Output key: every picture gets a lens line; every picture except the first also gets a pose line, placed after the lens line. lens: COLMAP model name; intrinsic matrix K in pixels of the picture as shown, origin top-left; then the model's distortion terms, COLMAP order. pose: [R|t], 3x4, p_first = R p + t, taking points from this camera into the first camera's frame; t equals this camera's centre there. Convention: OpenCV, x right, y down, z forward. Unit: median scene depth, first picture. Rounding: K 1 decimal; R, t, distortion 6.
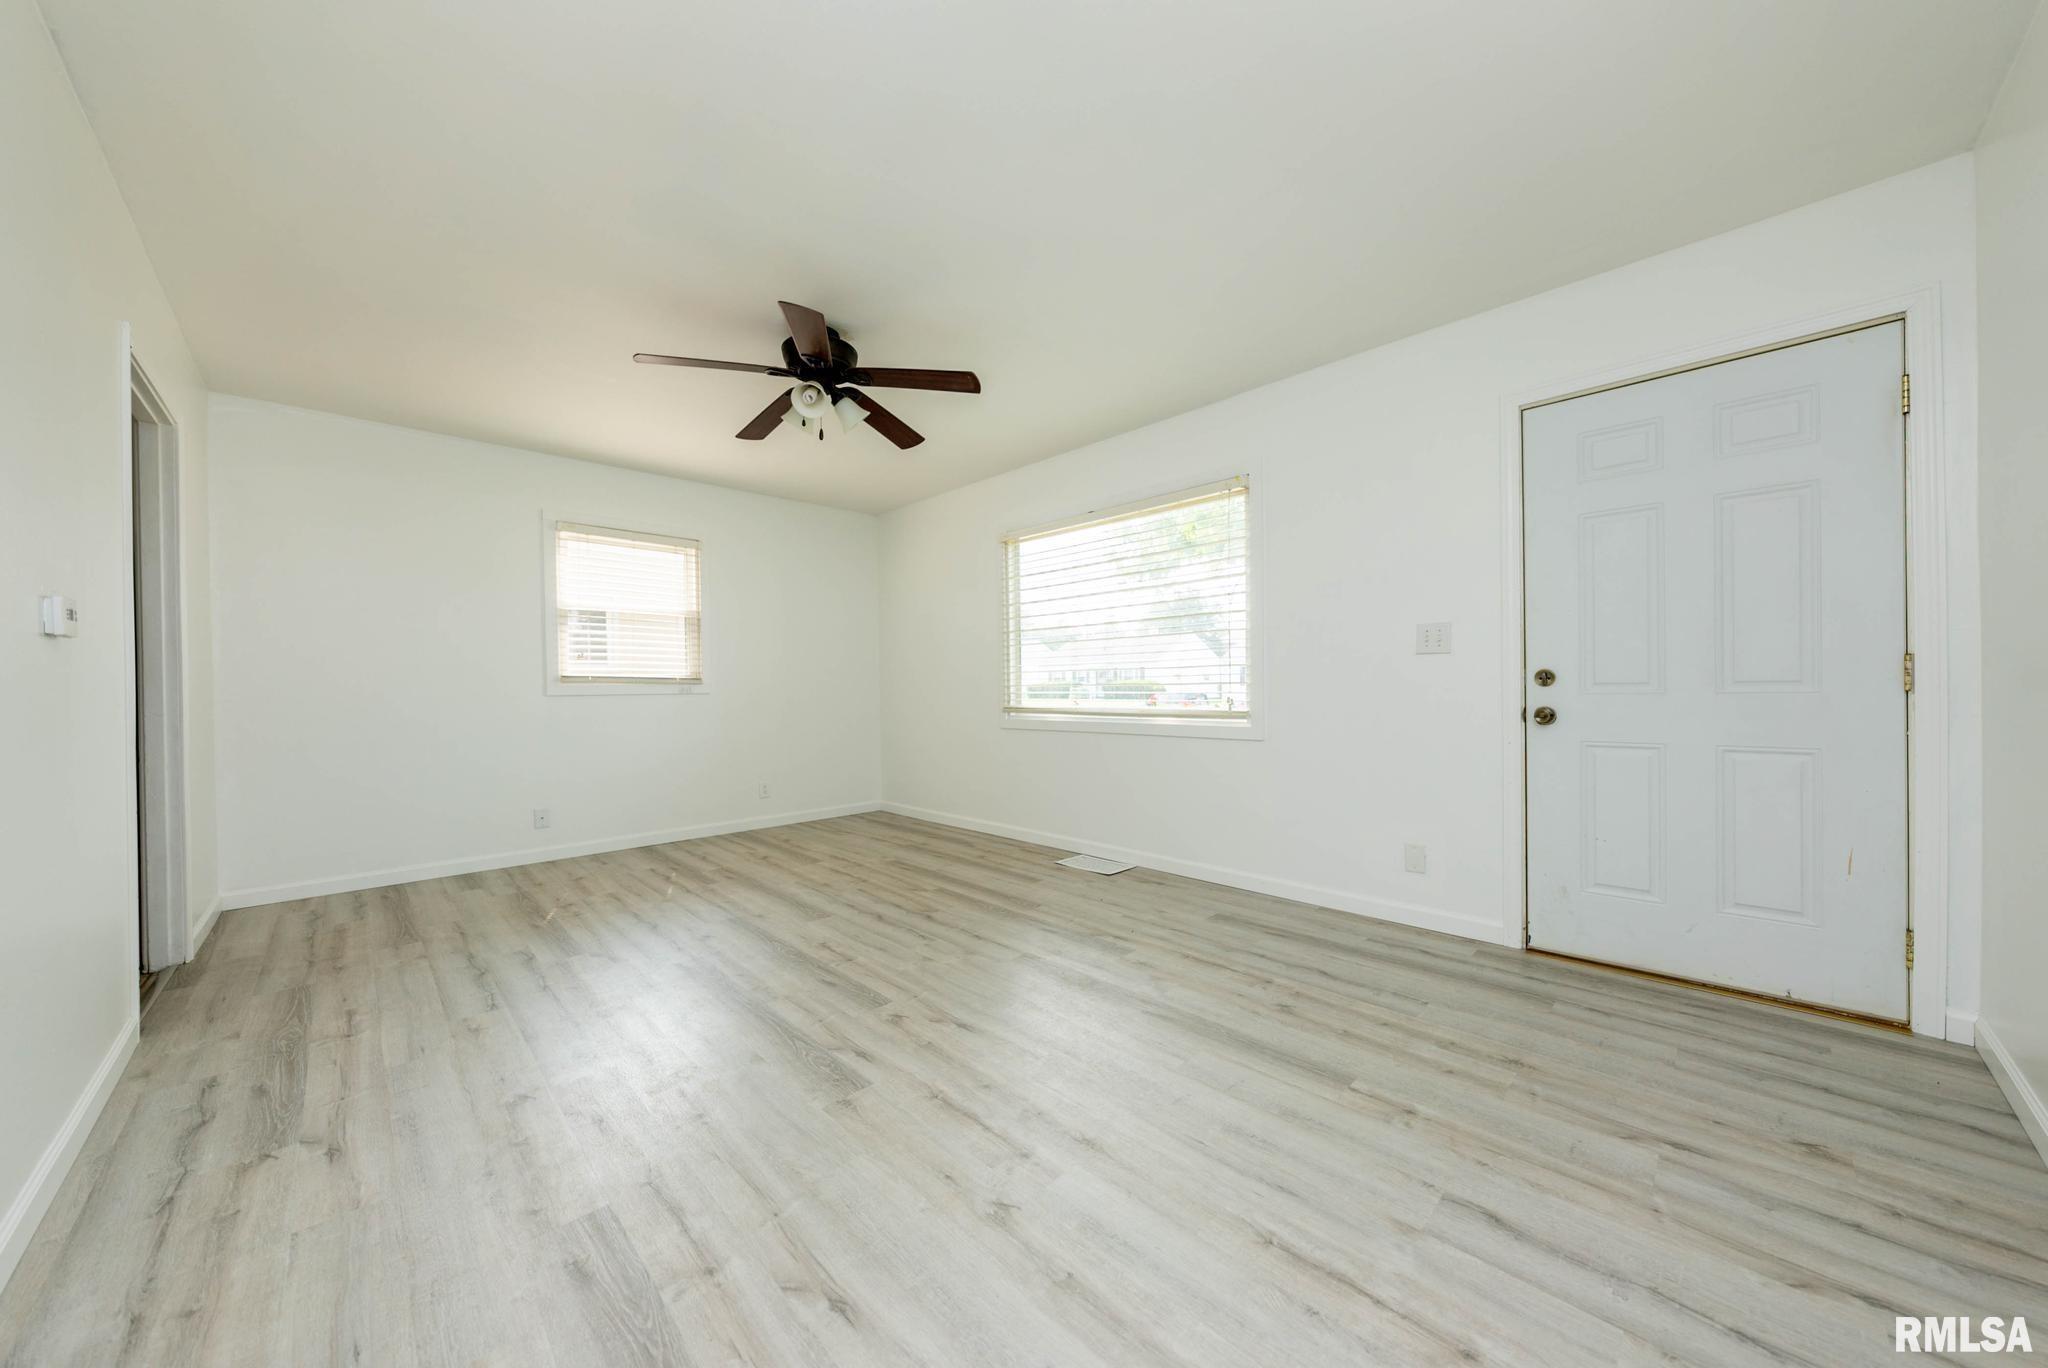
lens RADIAL K [[700.8, 0, 1023.9], [0, 700.8, 672.7], [0, 0, 1]] dist [-0.001371, 0.000131]
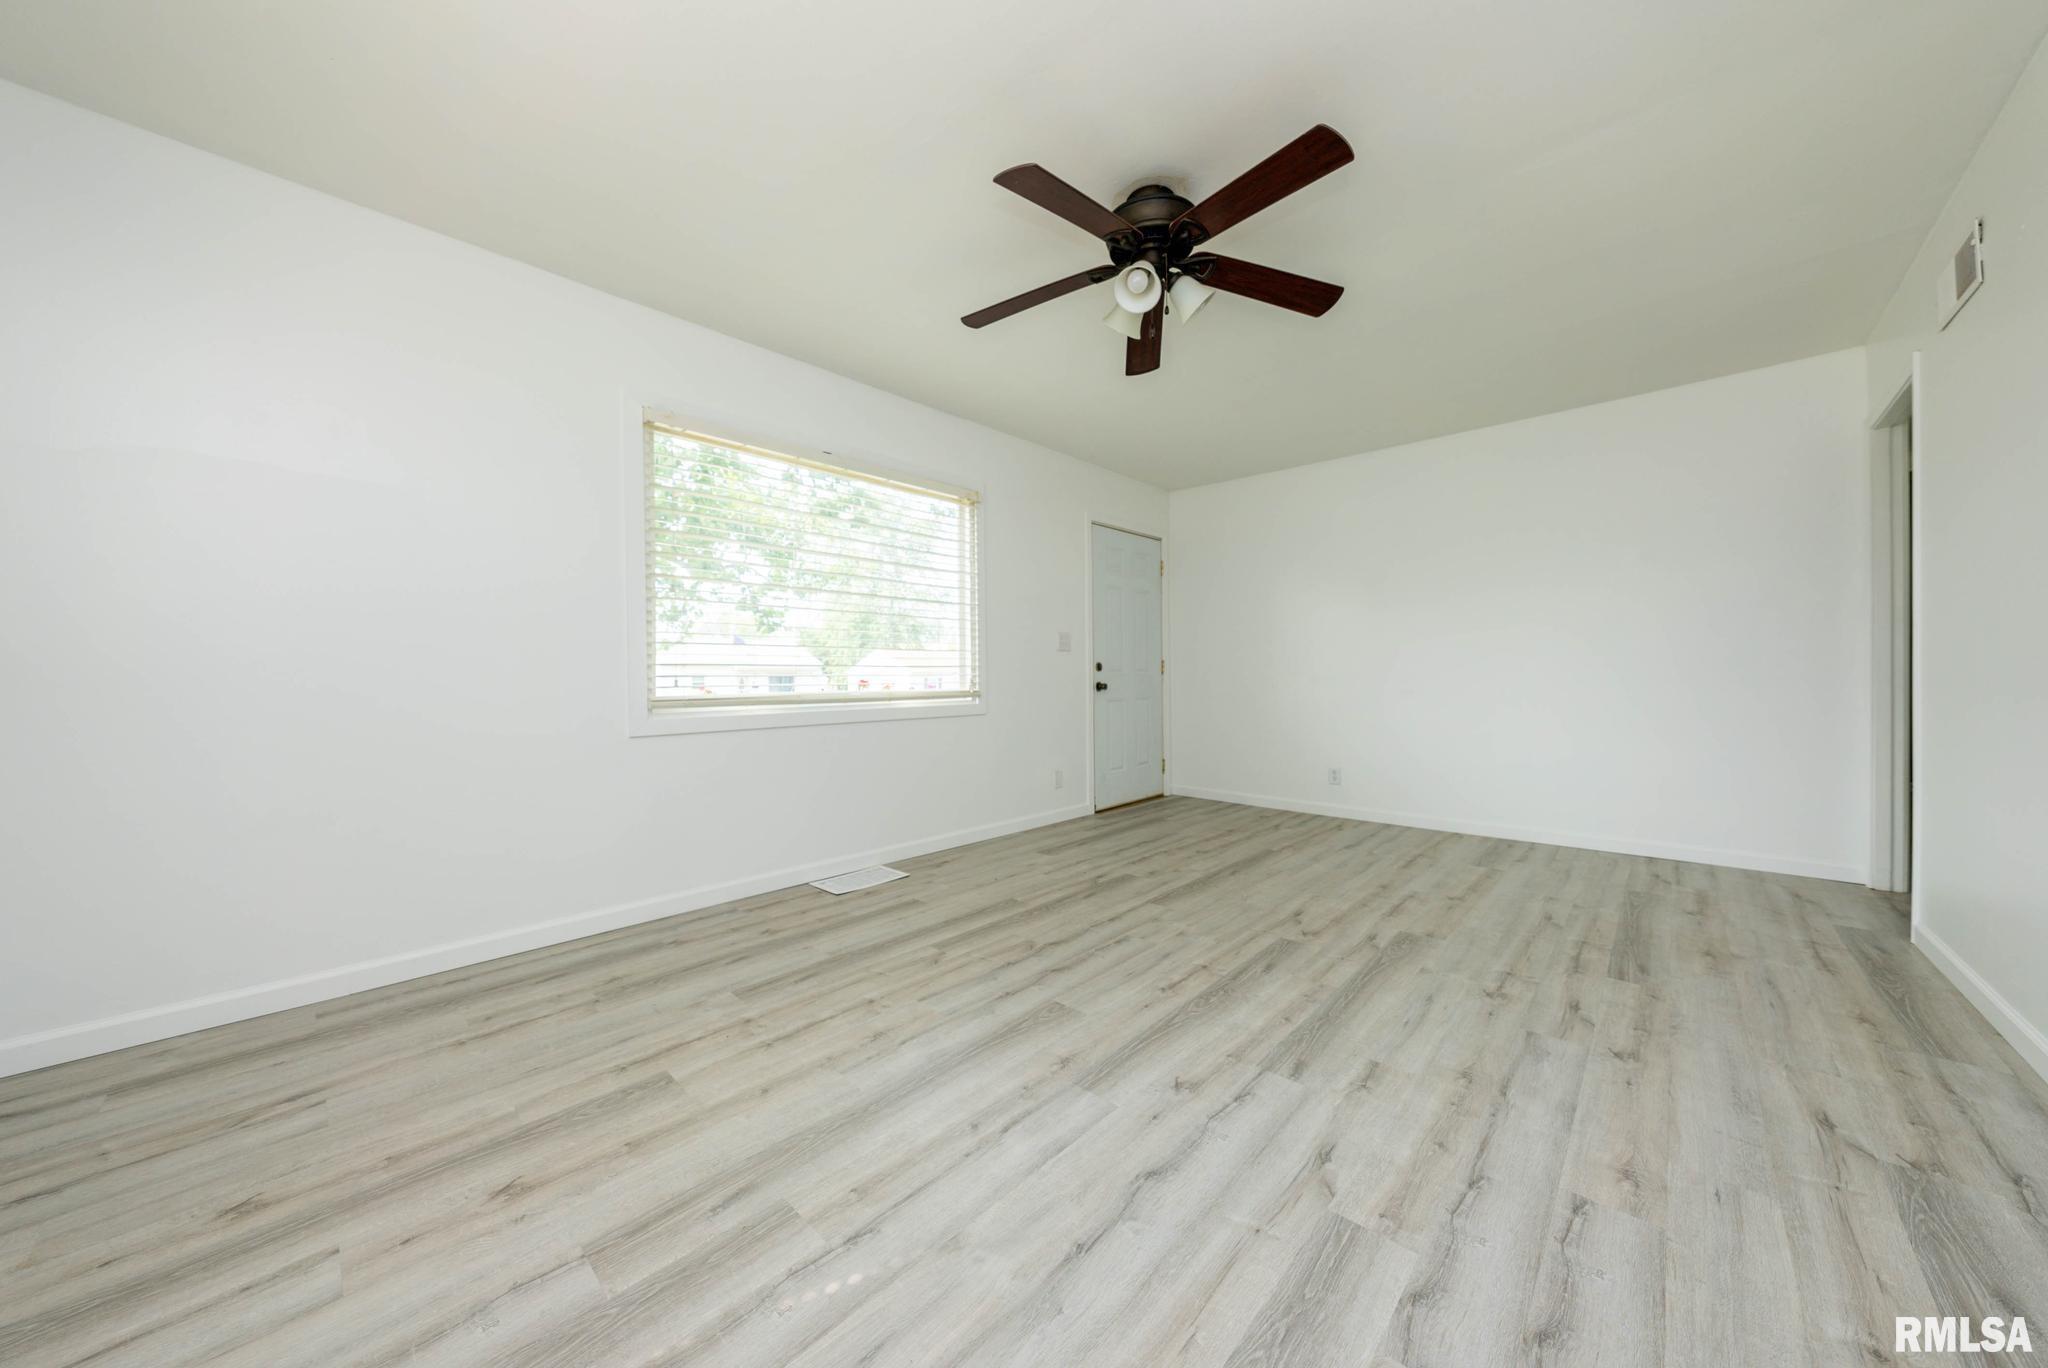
lens RADIAL K [[700.8, 0, 1023.9], [0, 700.8, 672.7], [0, 0, 1]] dist [-0.001371, 0.000131]
pose [[-0.050652, 0.016624, 0.998578, -1.126492], [-0.013087, 0.999765, -0.017308, 0.057702], [-0.998631, -0.013945, -0.050423, 1.278530]]
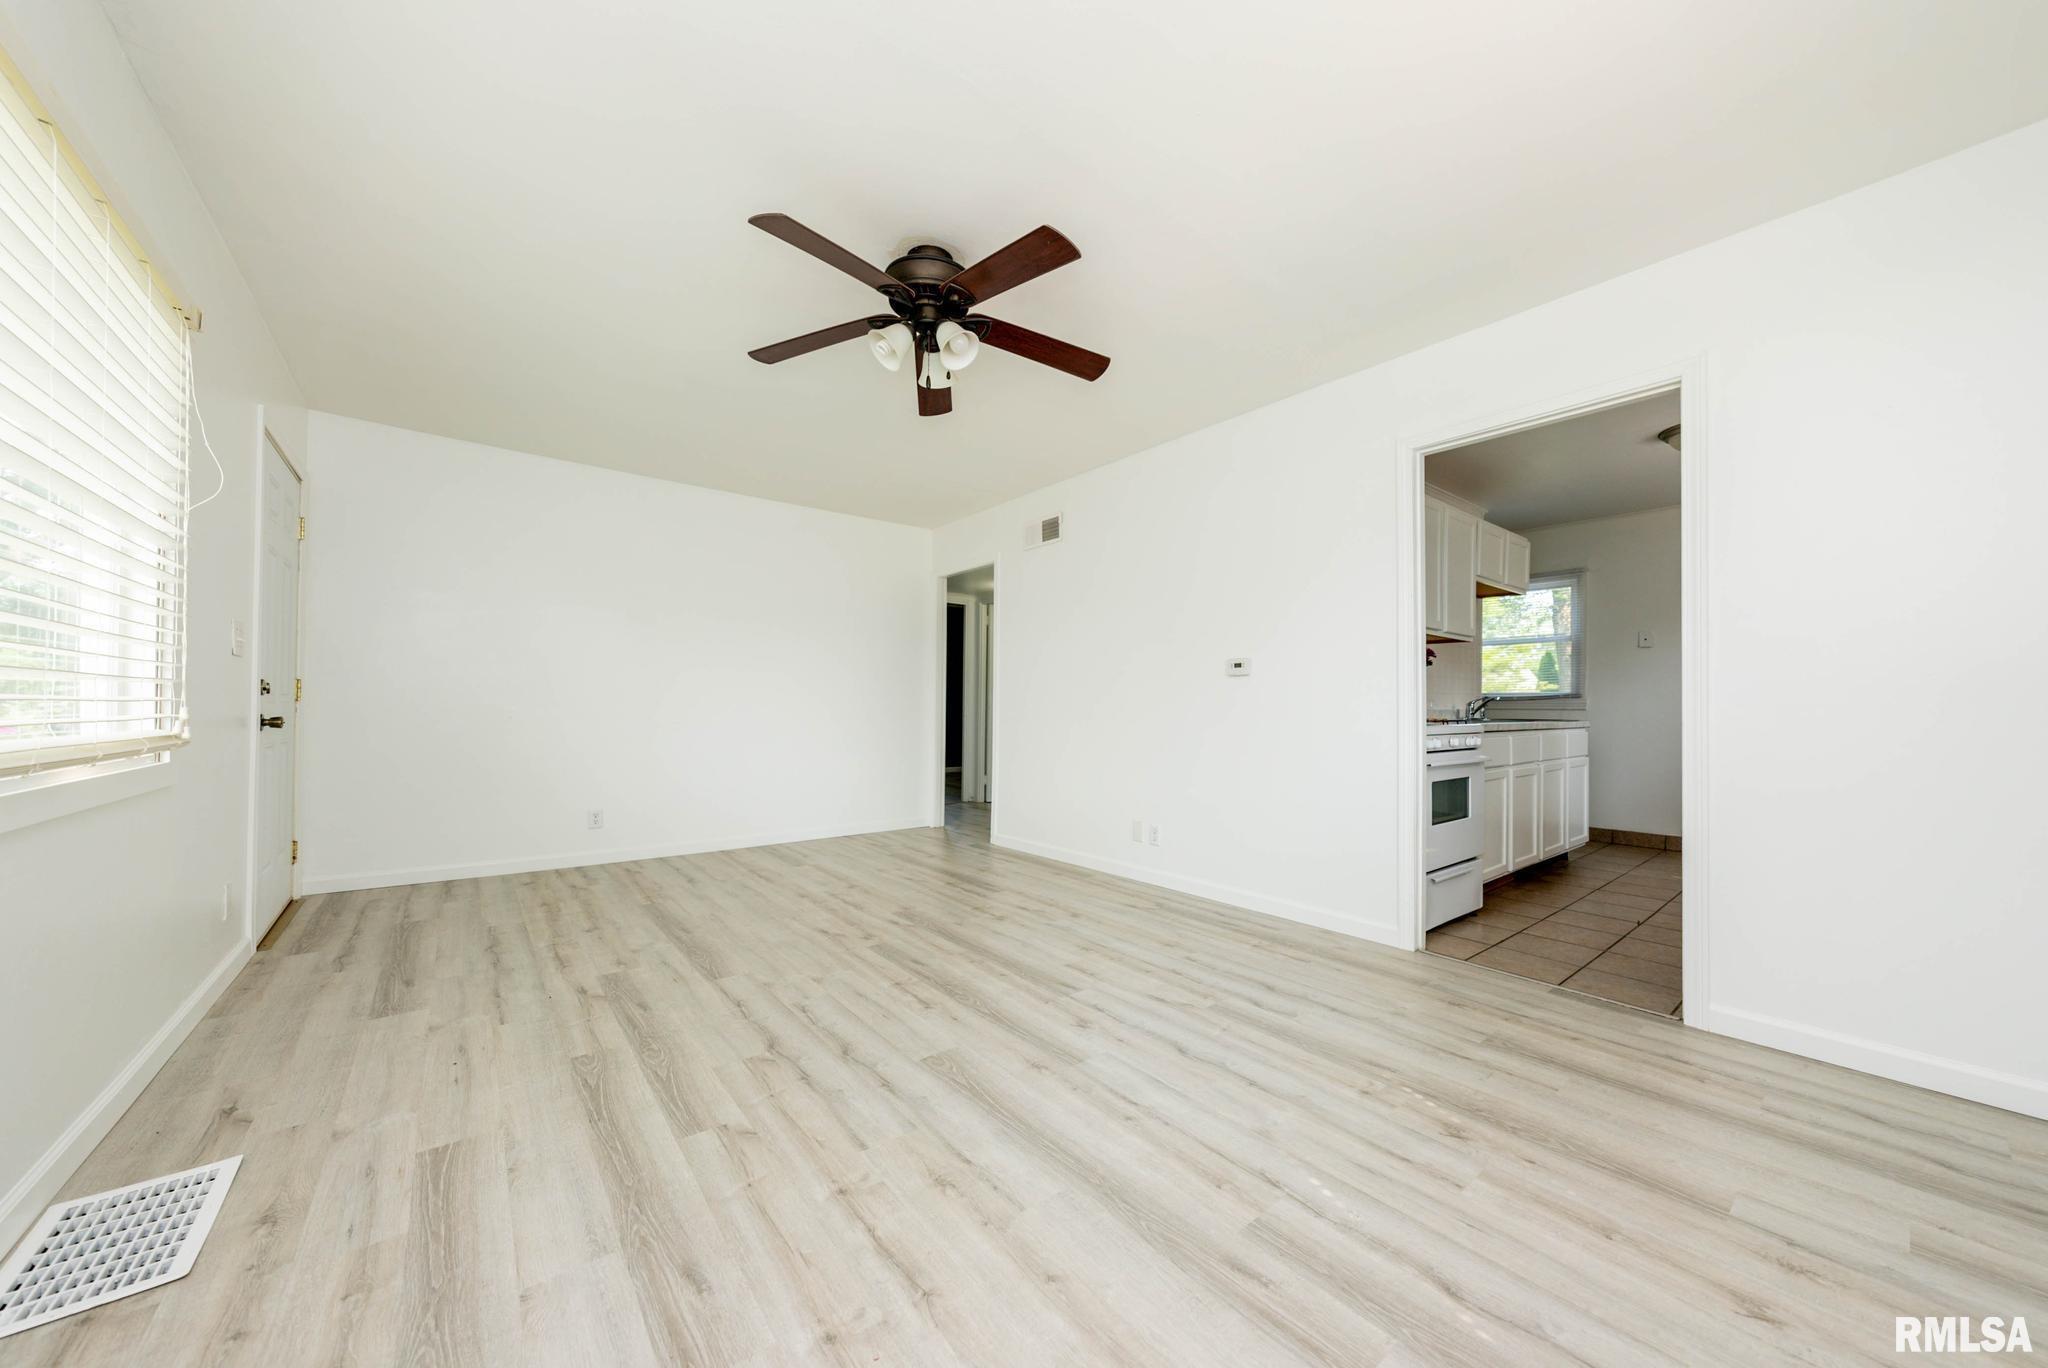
lens RADIAL K [[705.9, 0, 1040.0], [0, 705.9, 707.4], [0, 0, 1]] dist [-0.002080, -0.000174]
pose [[-0.997058, 0.003364, 0.076578, -0.513829], [0.001710, 0.999764, -0.021660, 0.060073], [-0.076633, -0.021466, -0.996828, 1.939664]]
